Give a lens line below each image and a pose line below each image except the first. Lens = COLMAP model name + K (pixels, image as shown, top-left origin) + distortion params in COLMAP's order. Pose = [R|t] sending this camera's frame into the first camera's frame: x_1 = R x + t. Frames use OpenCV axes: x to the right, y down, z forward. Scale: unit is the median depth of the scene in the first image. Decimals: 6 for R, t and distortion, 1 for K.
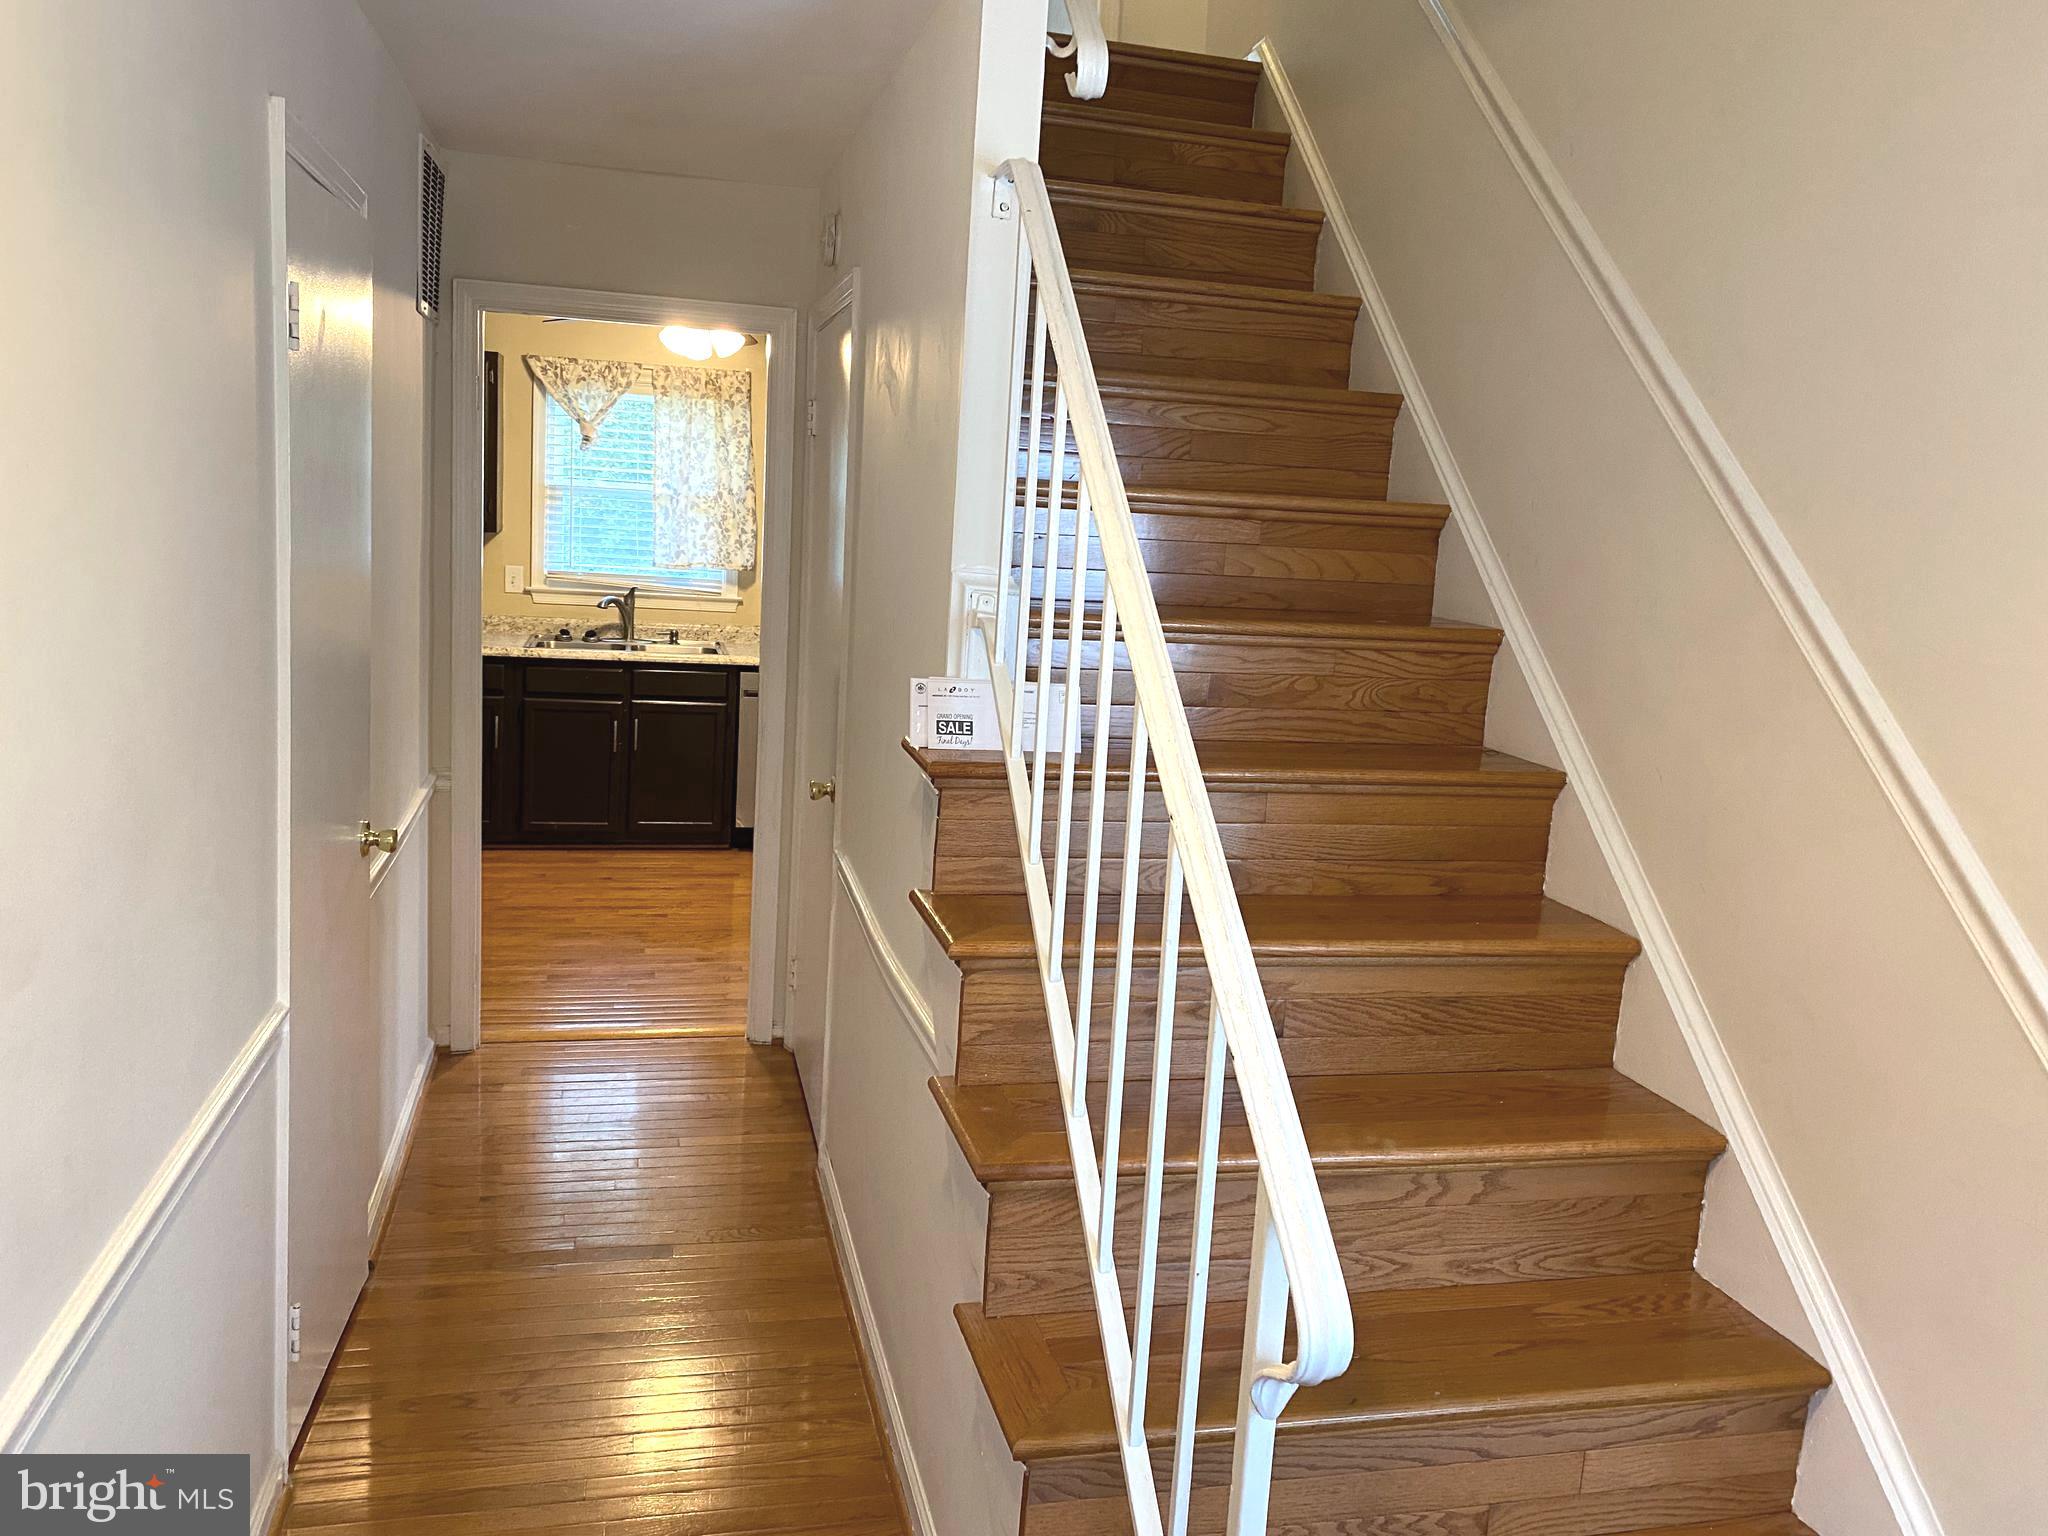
lens RADIAL K [[1580.1, 0, 1035.7], [0, 1580.1, 766.5], [0, 0, 1]] dist [0.071600, -0.096487]
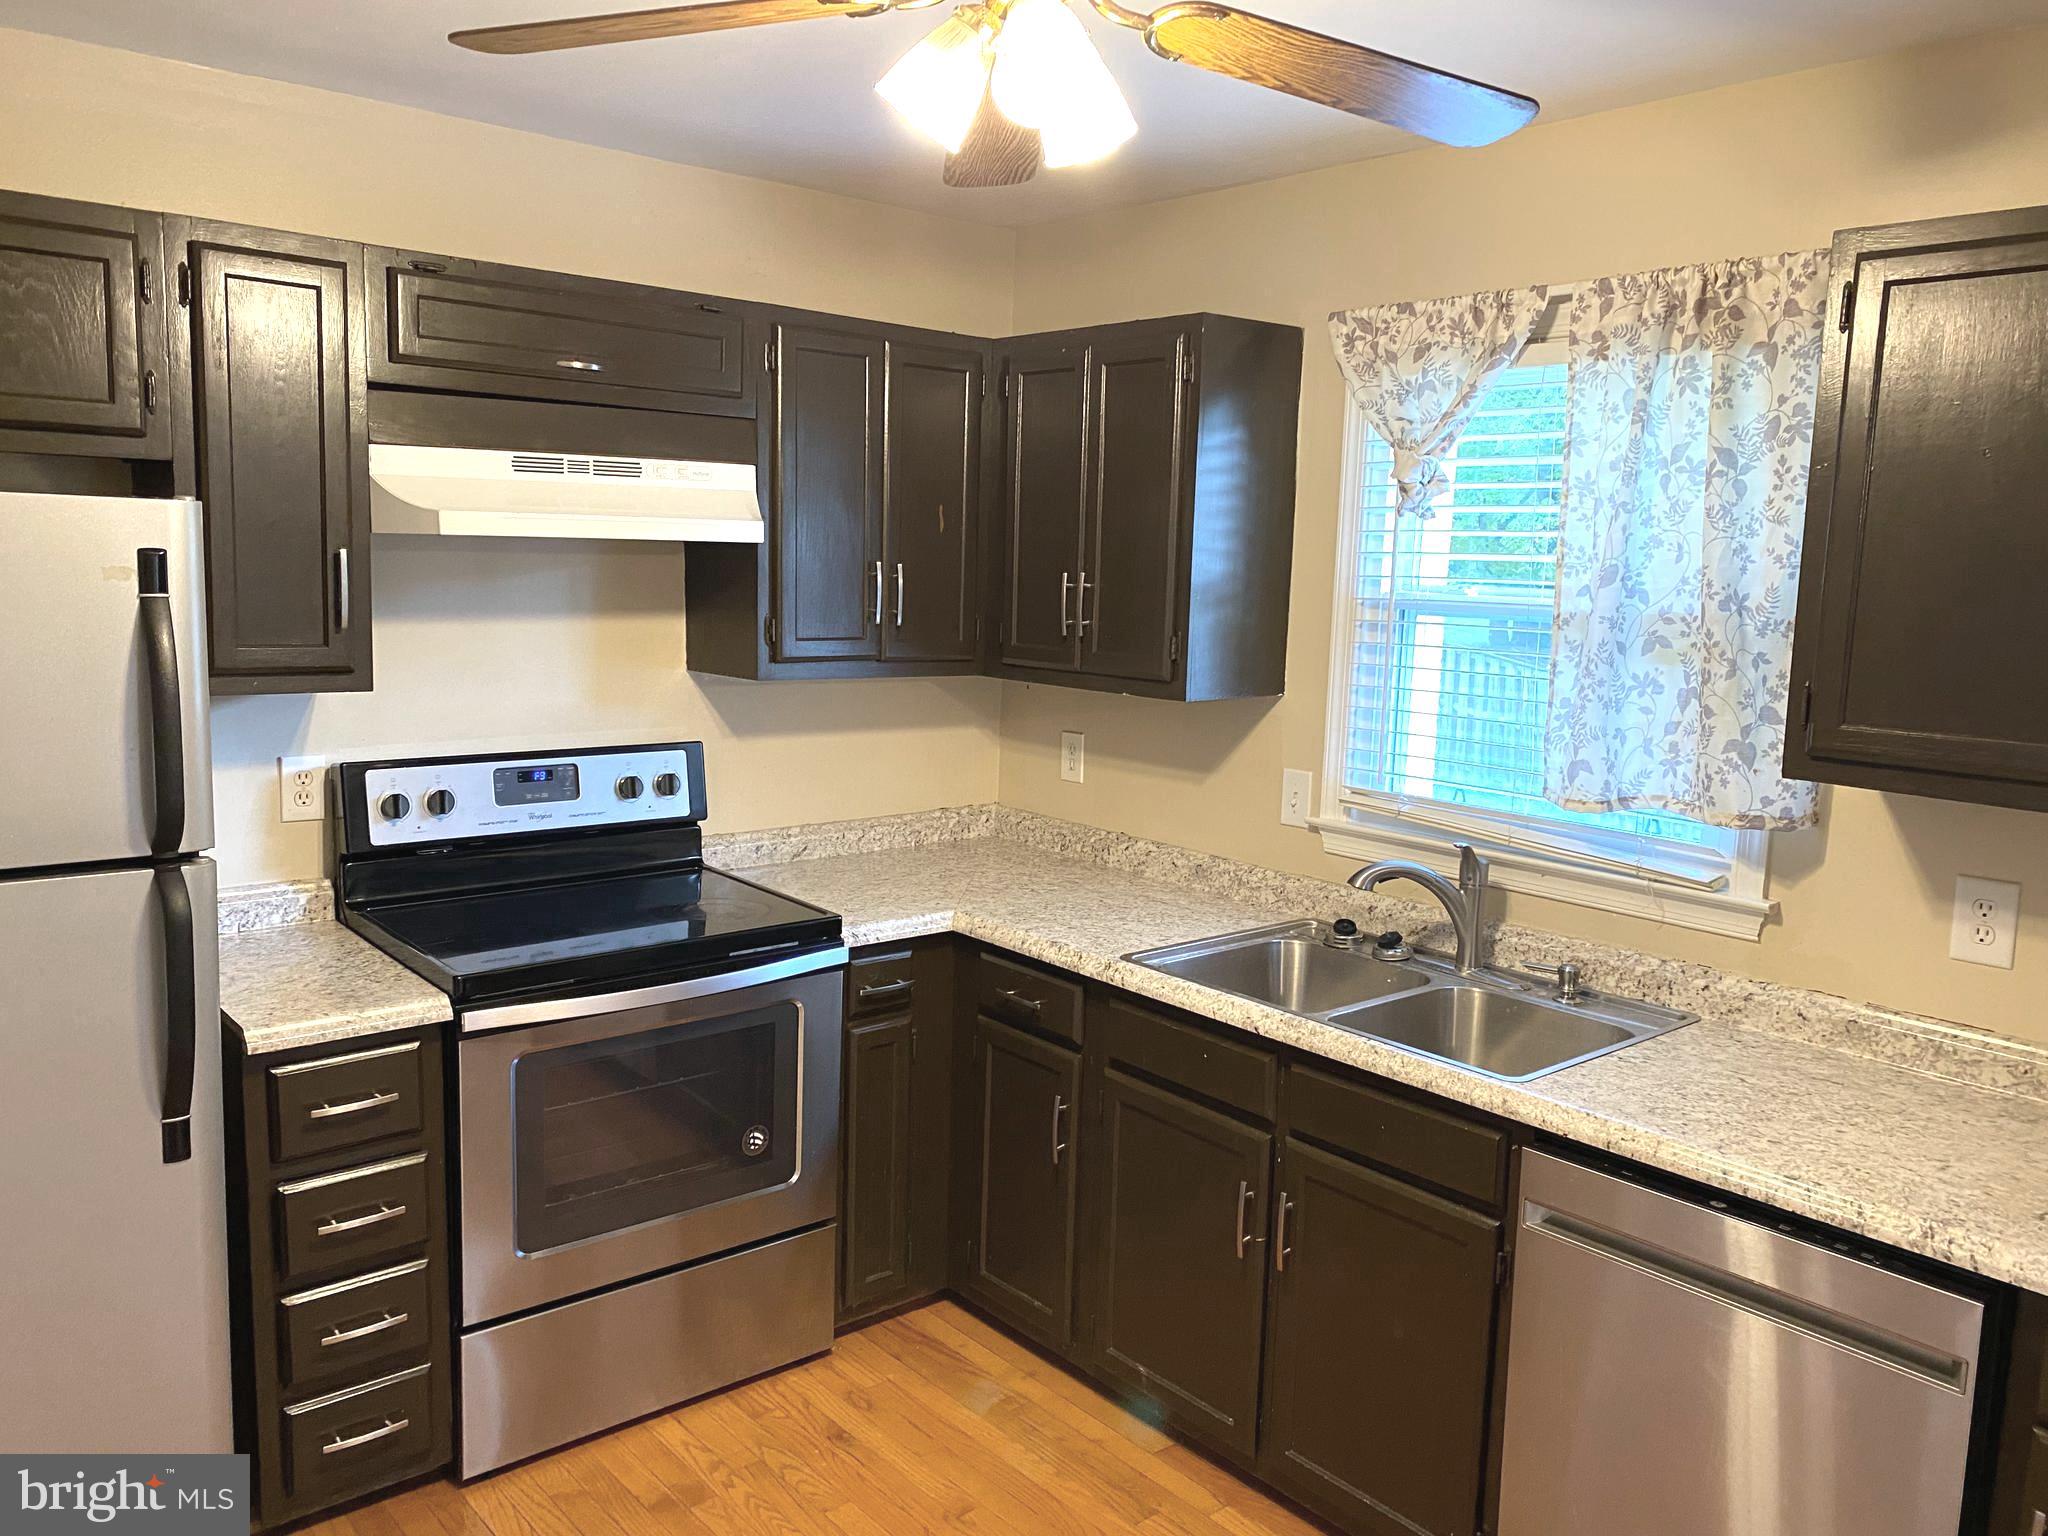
lens RADIAL K [[1580.1, 0, 1035.9], [0, 1580.1, 766.3], [0, 0, 1]] dist [0.071600, -0.096487]
pose [[0.440784, 0.074008, -0.894557, 0.056095], [-0.149681, 0.988702, 0.008043, -0.119039], [0.885045, 0.130353, 0.446881, 0.720304]]
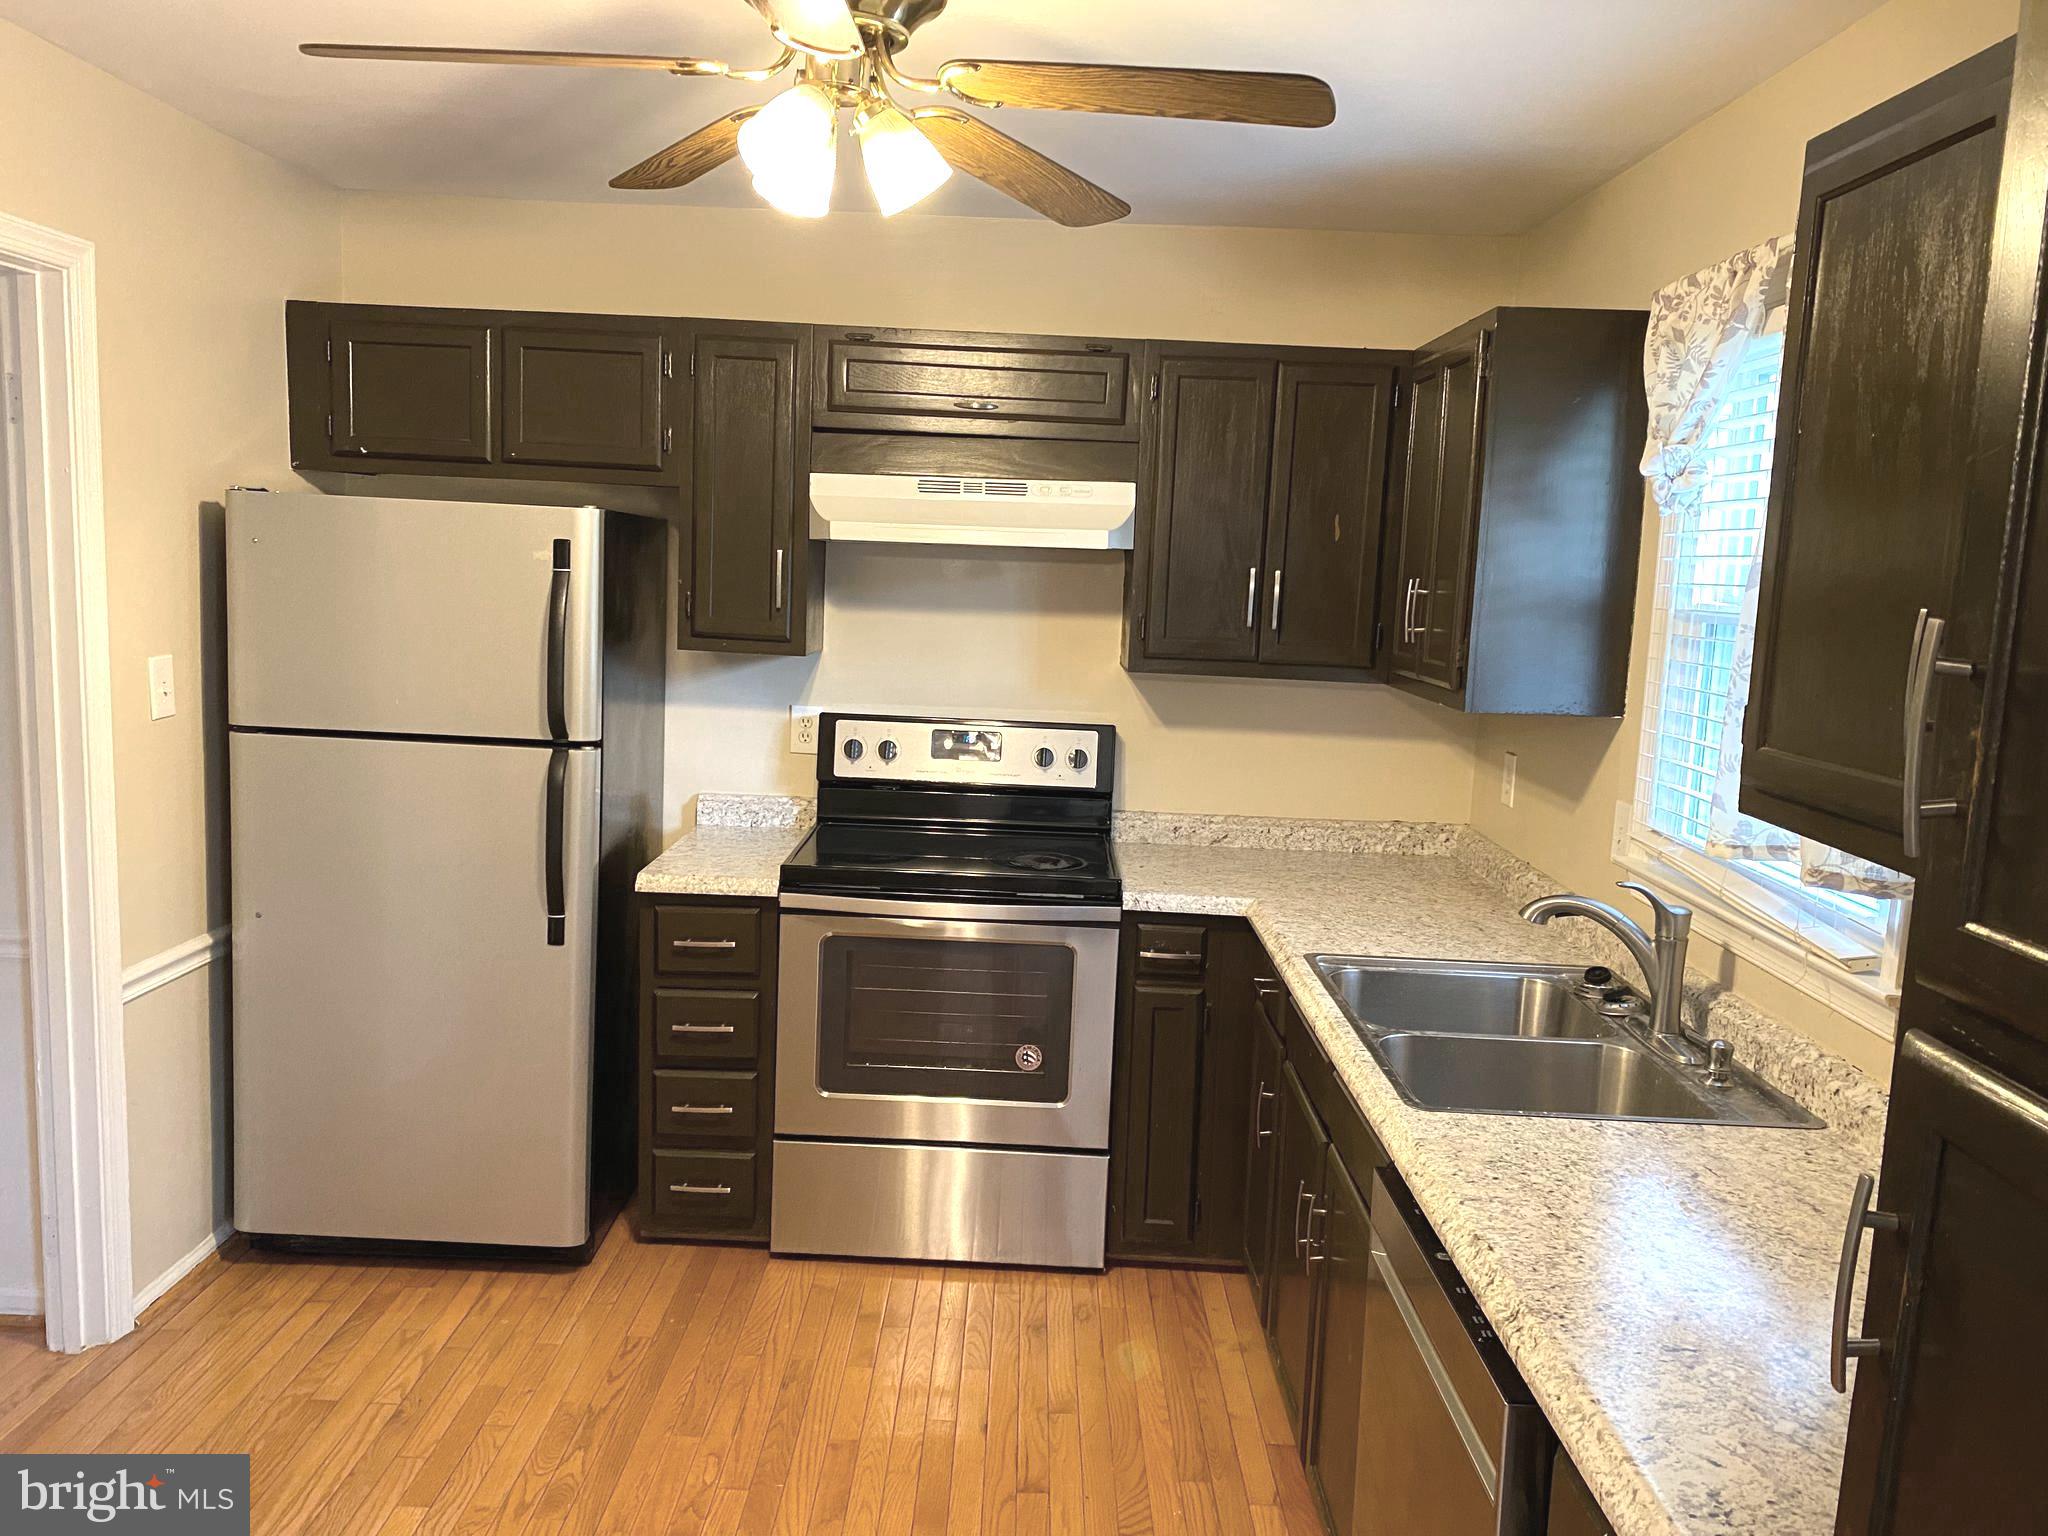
lens RADIAL K [[1580.1, 0, 1009.3], [0, 1580.1, 764.8], [0, 0, 1]] dist [0.071600, -0.096487]
pose [[-0.266893, 0.051876, -0.962329, 0.120224], [-0.215449, 0.970066, 0.112045, -0.147650], [0.939335, 0.237237, -0.247727, 0.946872]]
